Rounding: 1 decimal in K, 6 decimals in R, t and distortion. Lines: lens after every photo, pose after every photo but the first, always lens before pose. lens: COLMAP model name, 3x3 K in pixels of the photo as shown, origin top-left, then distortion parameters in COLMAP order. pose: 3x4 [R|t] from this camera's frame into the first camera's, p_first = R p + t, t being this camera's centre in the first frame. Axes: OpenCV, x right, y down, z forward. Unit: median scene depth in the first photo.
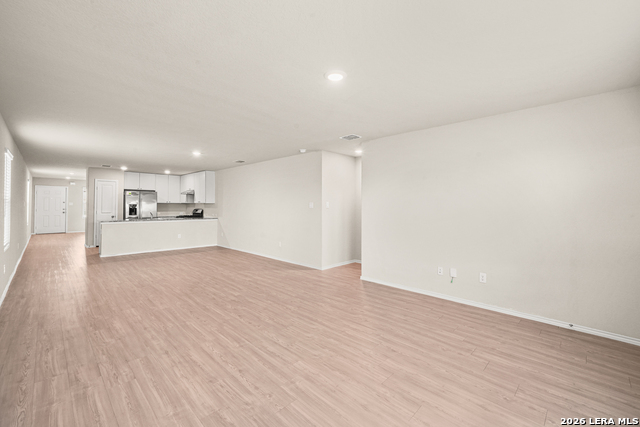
lens RADIAL K [[275.3, 0, 321.3], [0, 275.3, 194.3], [0, 0, 1]] dist [-0.003457, 0.000103]
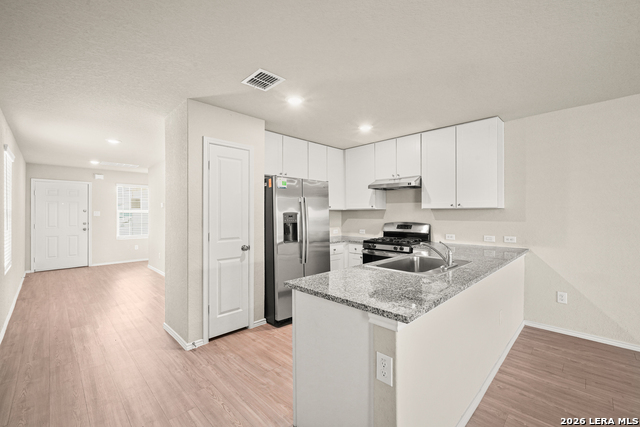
lens RADIAL K [[275.3, 0, 324.2], [0, 275.3, 211.2], [0, 0, 1]] dist [-0.003457, 0.000103]
pose [[0.999887, -0.003605, -0.014605, -1.431707], [0.004028, 0.999570, 0.029061, 0.054169], [0.014494, -0.029116, 0.999471, 1.447856]]
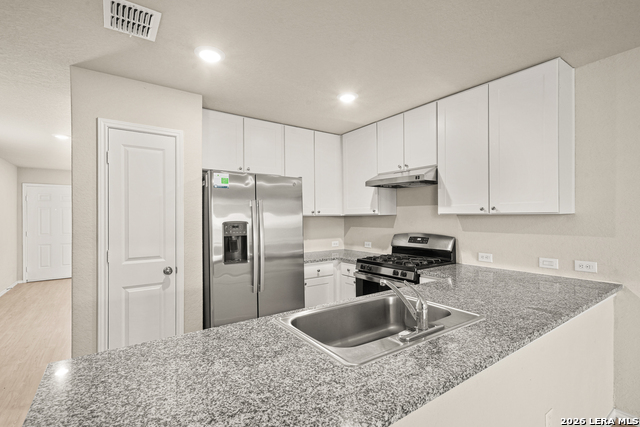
lens RADIAL K [[301.8, 0, 321.5], [0, 301.8, 214.8], [0, 0, 1]] dist [0.007209, -0.001480]
pose [[0.981819, -0.008841, -0.189613, -1.244537], [0.014380, 0.999509, 0.027856, 0.052176], [0.189273, -0.030076, 0.981464, 1.664199]]
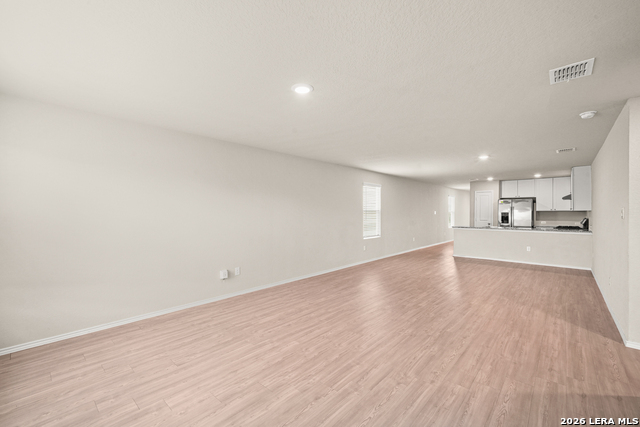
lens RADIAL K [[275.3, 0, 320.2], [0, 275.3, 213.2], [0, 0, 1]] dist [-0.003457, 0.000103]
pose [[0.038034, 0.001446, -0.999275, 0.668849], [0.037013, 0.999311, 0.002854, 0.024885], [0.998591, -0.037095, 0.037954, 0.637603]]
